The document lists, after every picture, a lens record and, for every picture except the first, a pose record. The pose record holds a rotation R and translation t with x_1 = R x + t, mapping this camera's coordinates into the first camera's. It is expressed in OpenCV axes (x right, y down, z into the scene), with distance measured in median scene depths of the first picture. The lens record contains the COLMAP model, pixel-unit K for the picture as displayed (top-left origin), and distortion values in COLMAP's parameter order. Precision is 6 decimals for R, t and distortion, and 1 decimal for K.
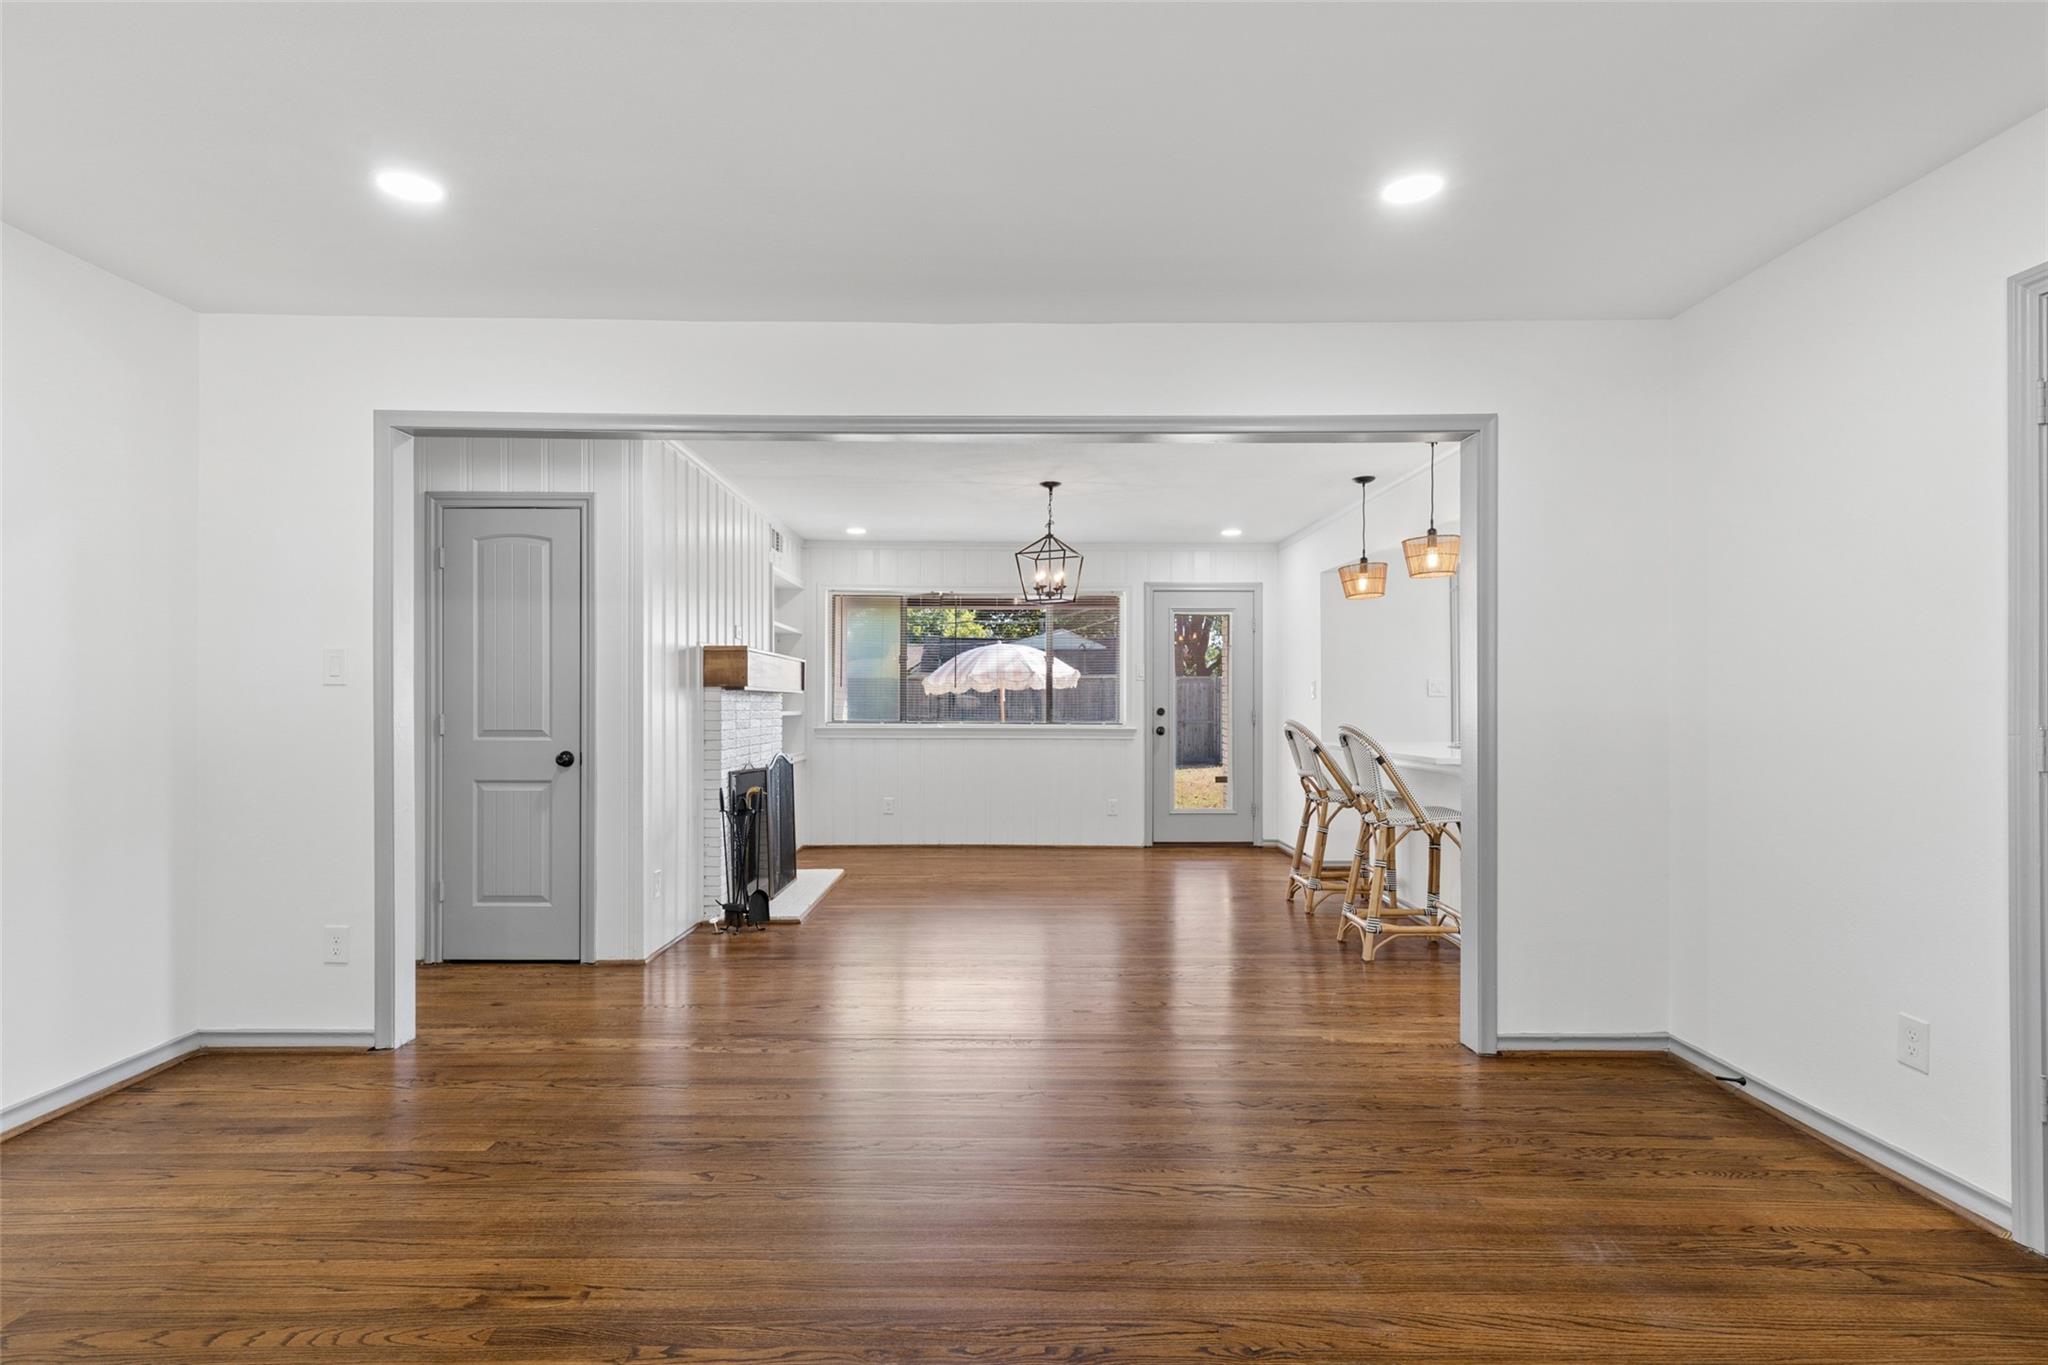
lens RADIAL K [[1036.9, 0, 1006.1], [0, 1036.9, 701.0], [0, 0, 1]] dist [0.003902, 0.000252]
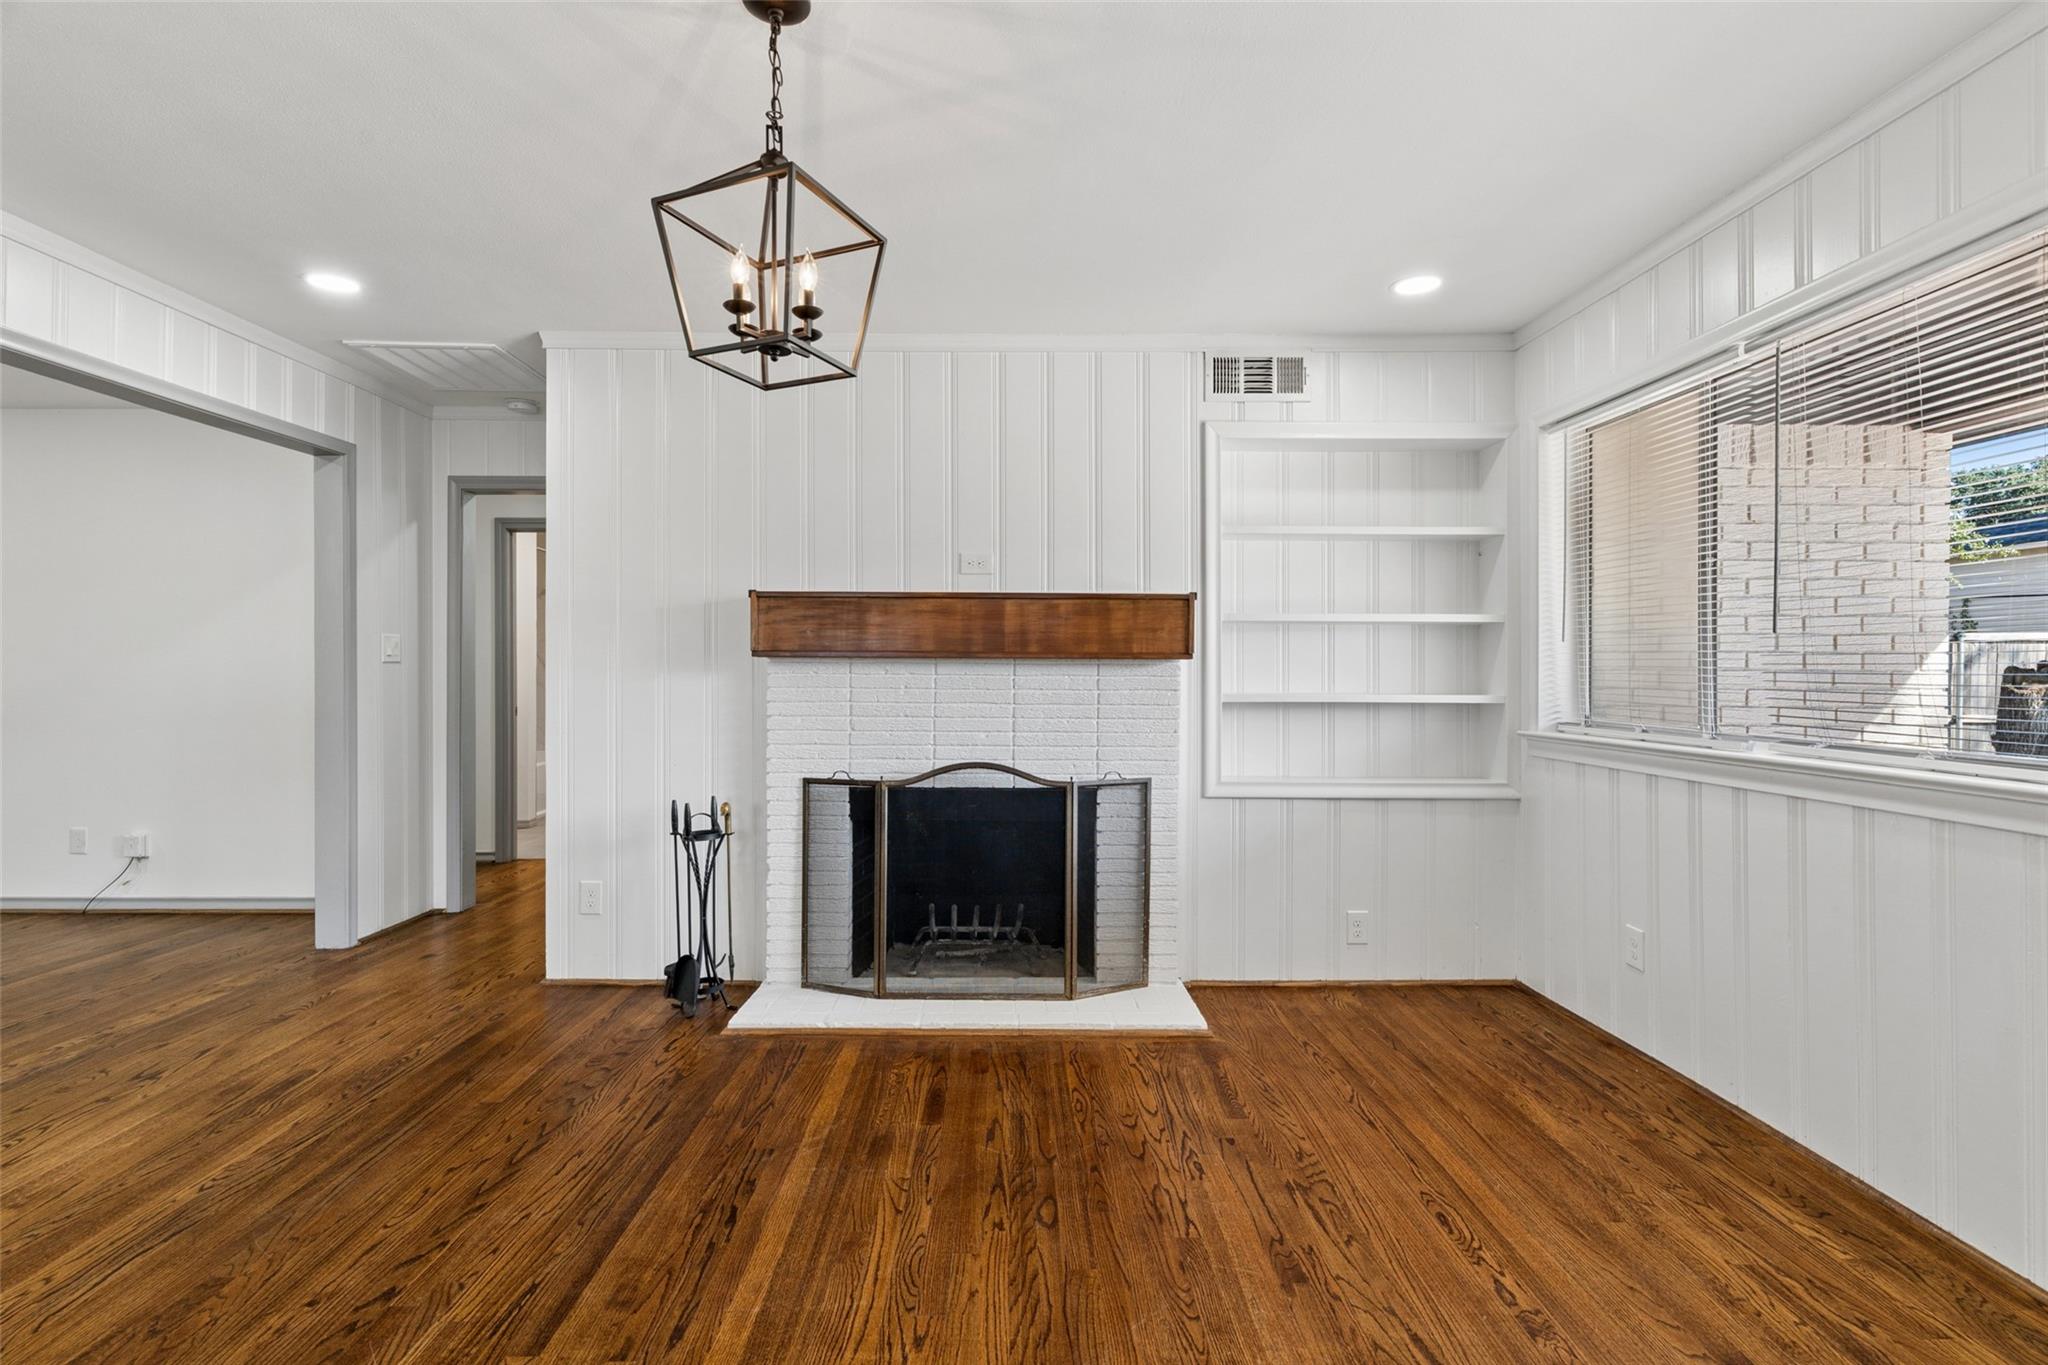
lens RADIAL K [[975.7, 0, 1007.6], [0, 975.7, 681.2], [0, 0, 1]] dist [0.002511, 0.000265]
pose [[-0.000743, 0.007537, -0.999971, 0.351377], [-0.002324, 0.999969, 0.007538, 0.000232], [0.999997, 0.002330, -0.000725, 1.089351]]
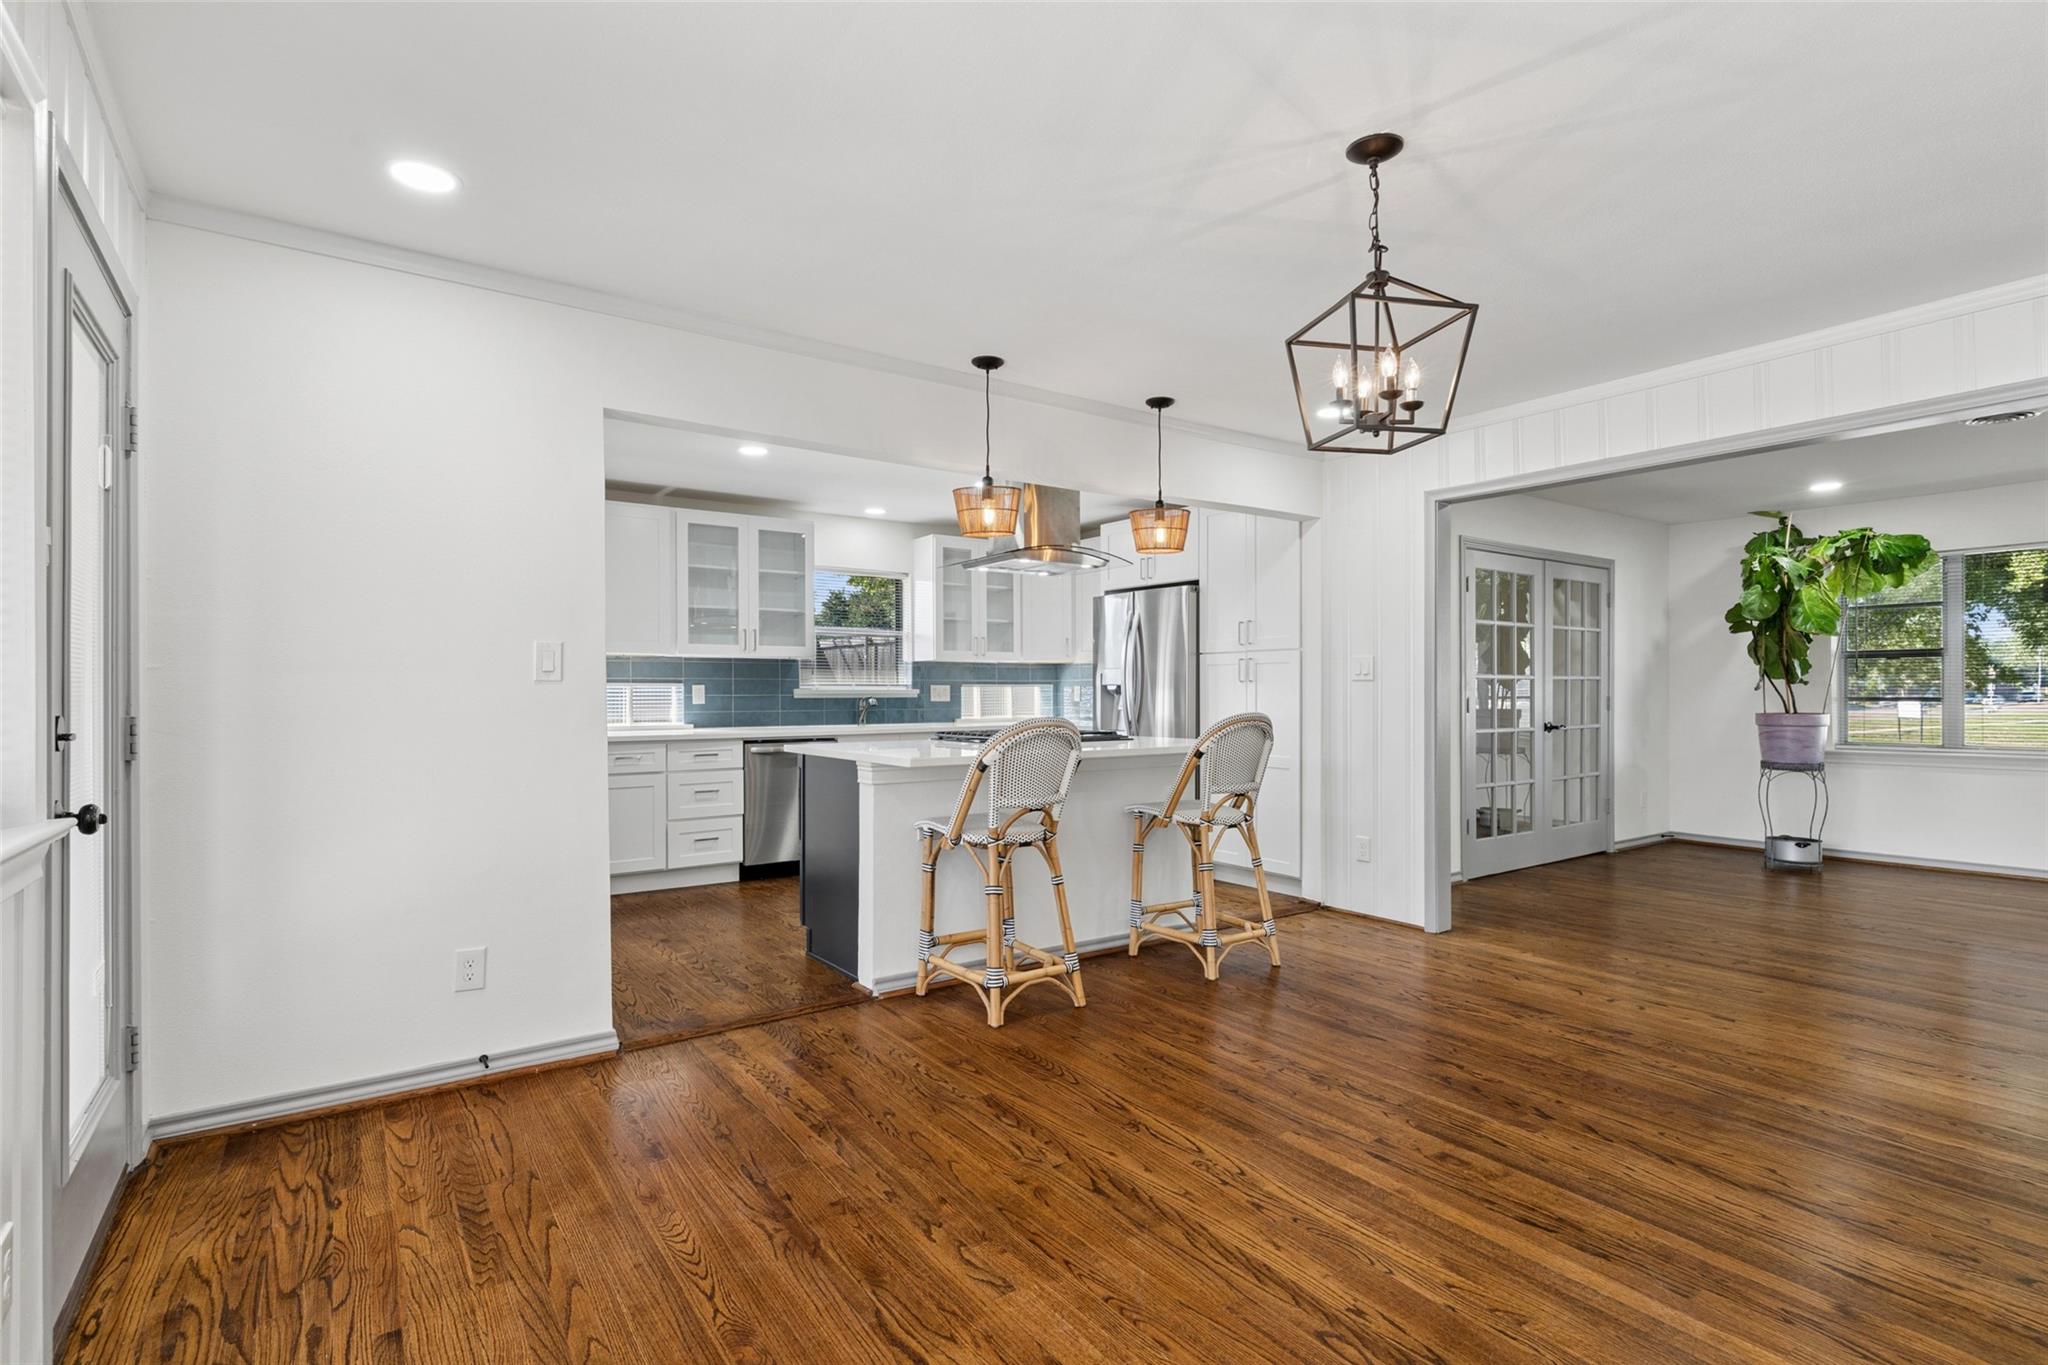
lens RADIAL K [[978.8, 0, 1010.8], [0, 978.8, 685.3], [0, 0, 1]] dist [0.003321, 0.000367]
pose [[-0.569772, 0.003185, 0.821797, -0.192723], [-0.000109, 0.999992, -0.003952, 0.001247], [-0.821803, -0.002342, -0.569767, 1.354801]]
